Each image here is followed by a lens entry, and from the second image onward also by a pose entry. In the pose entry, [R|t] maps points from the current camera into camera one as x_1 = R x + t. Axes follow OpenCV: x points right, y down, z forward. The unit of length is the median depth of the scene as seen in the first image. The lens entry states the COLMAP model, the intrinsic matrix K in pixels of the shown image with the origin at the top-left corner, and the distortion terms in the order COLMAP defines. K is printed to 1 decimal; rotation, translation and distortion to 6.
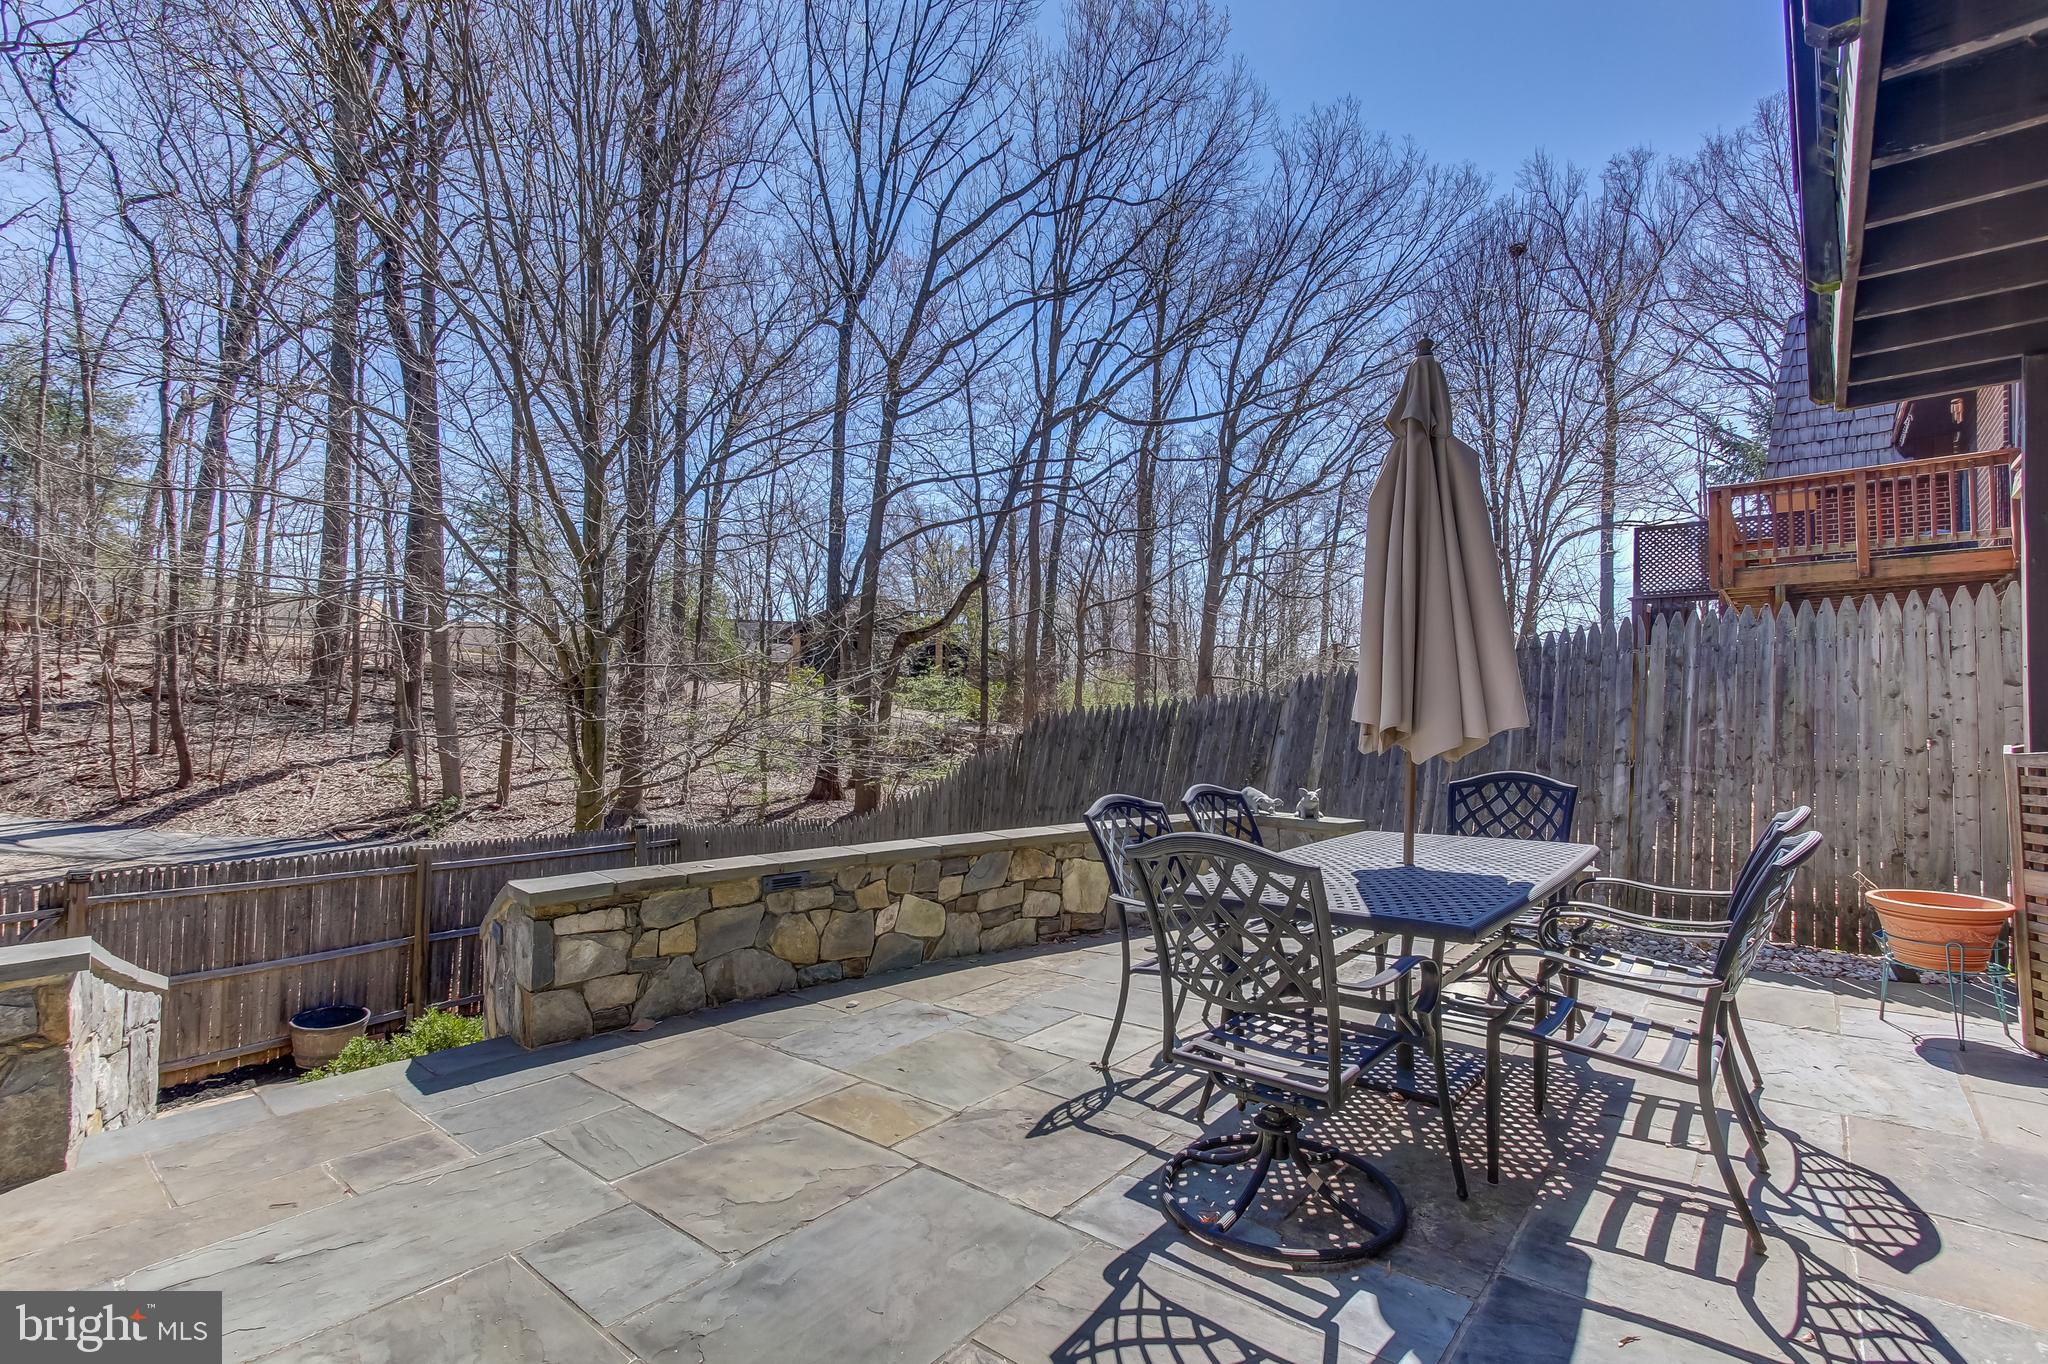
lens RADIAL K [[936.8, 0, 1017.5], [0, 936.8, 717.1], [0, 0, 1]] dist [-0.003539, 0.004714]
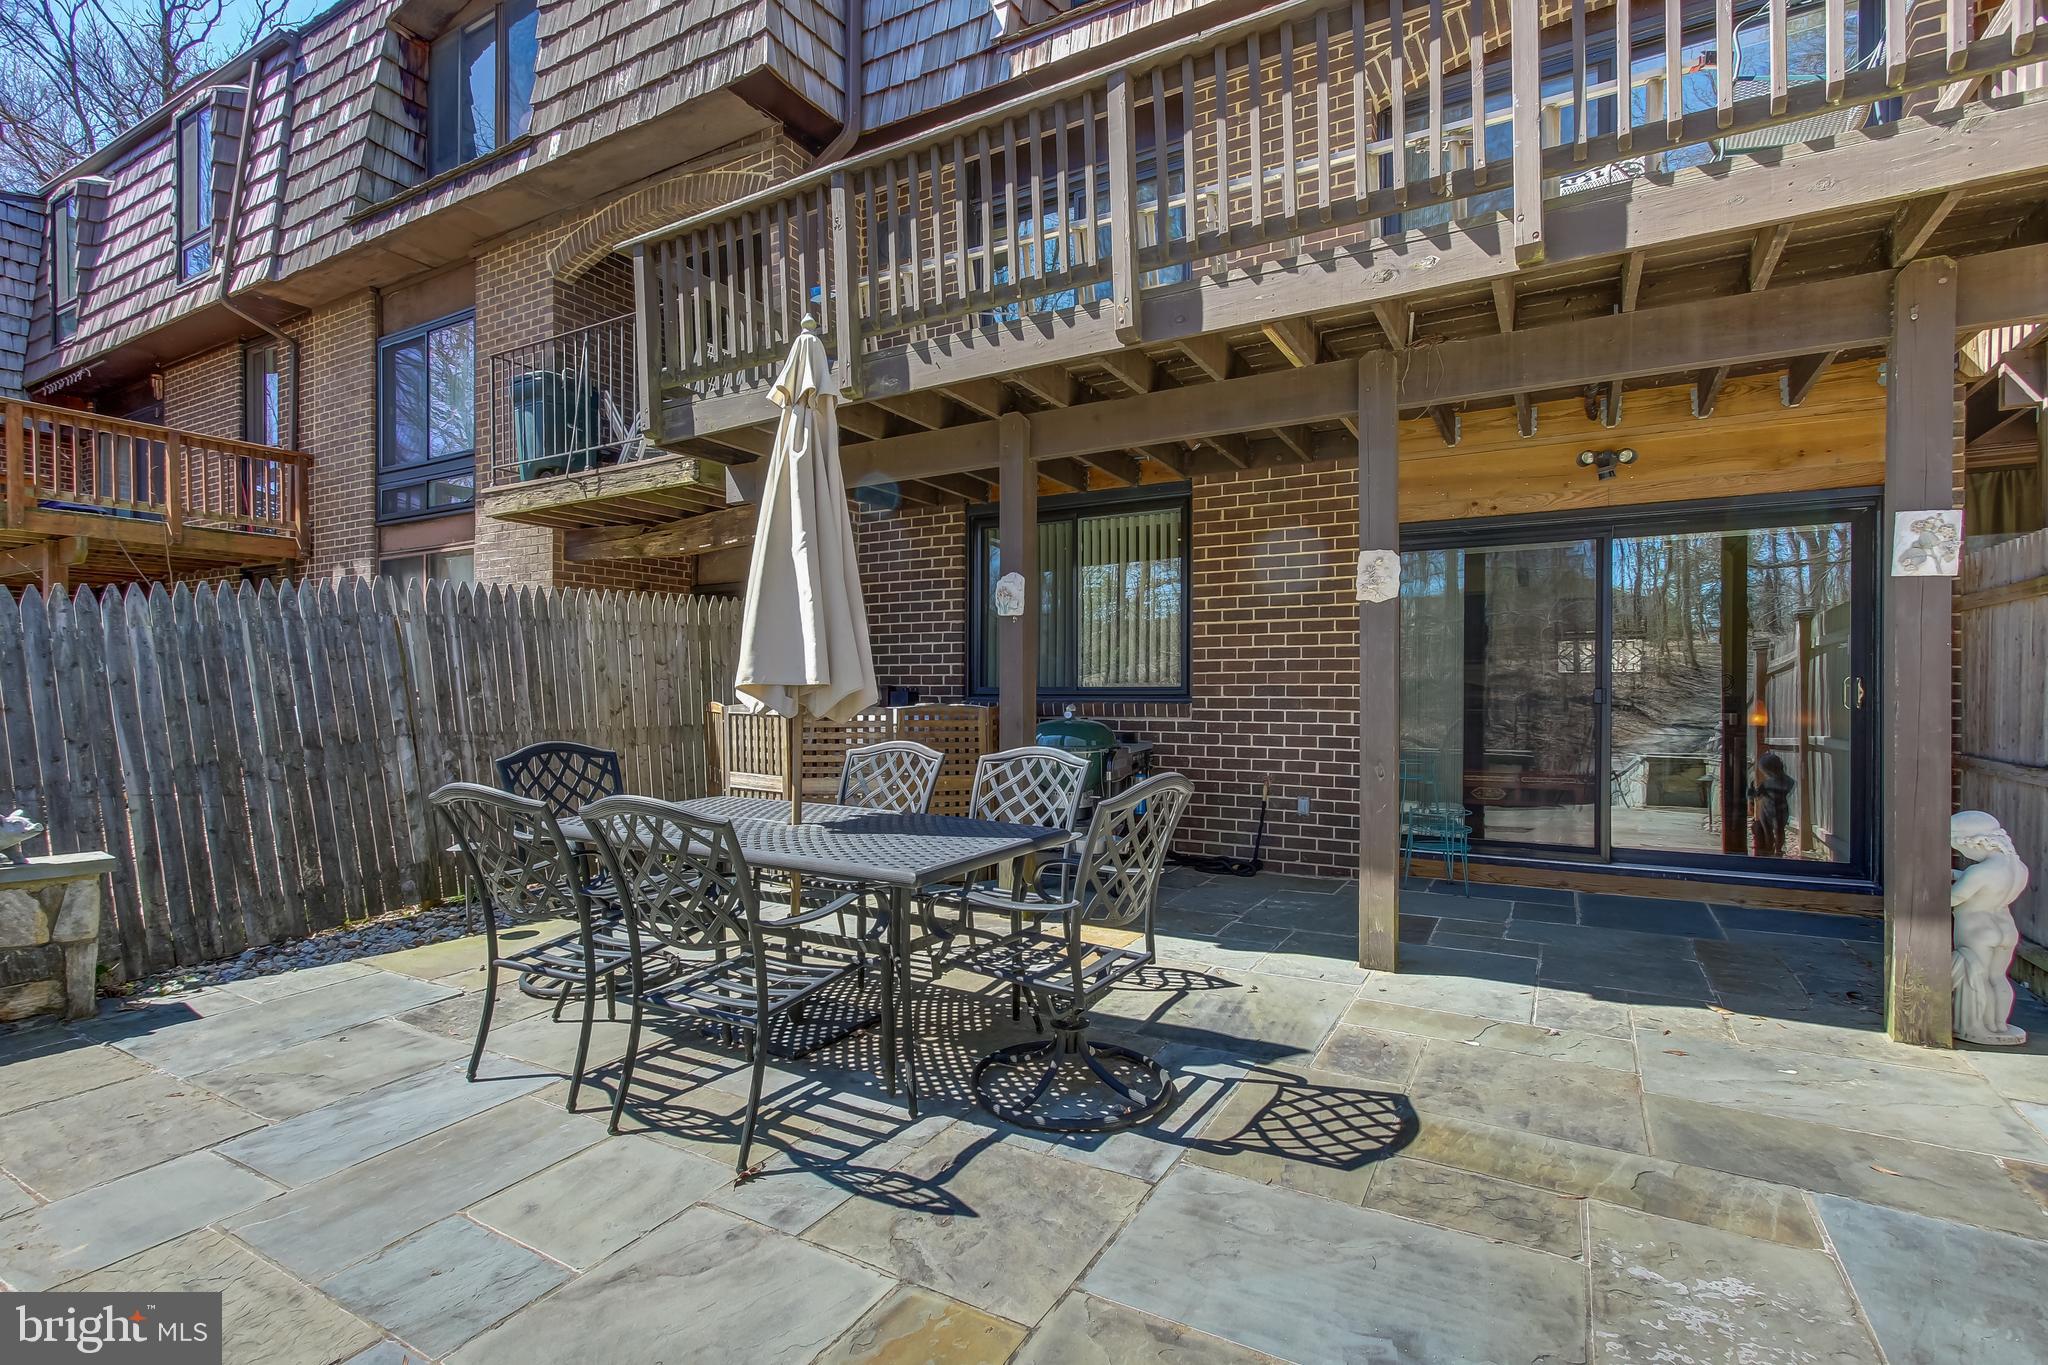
lens RADIAL K [[958.1, 0, 1025.6], [0, 958.1, 689.6], [0, 0, 1]] dist [0.002403, 0.000983]
pose [[-0.179530, 0.003999, 0.983744, -0.731724], [0.002061, 0.999991, -0.003689, 0.015210], [-0.983750, 0.001365, -0.179537, 1.032747]]
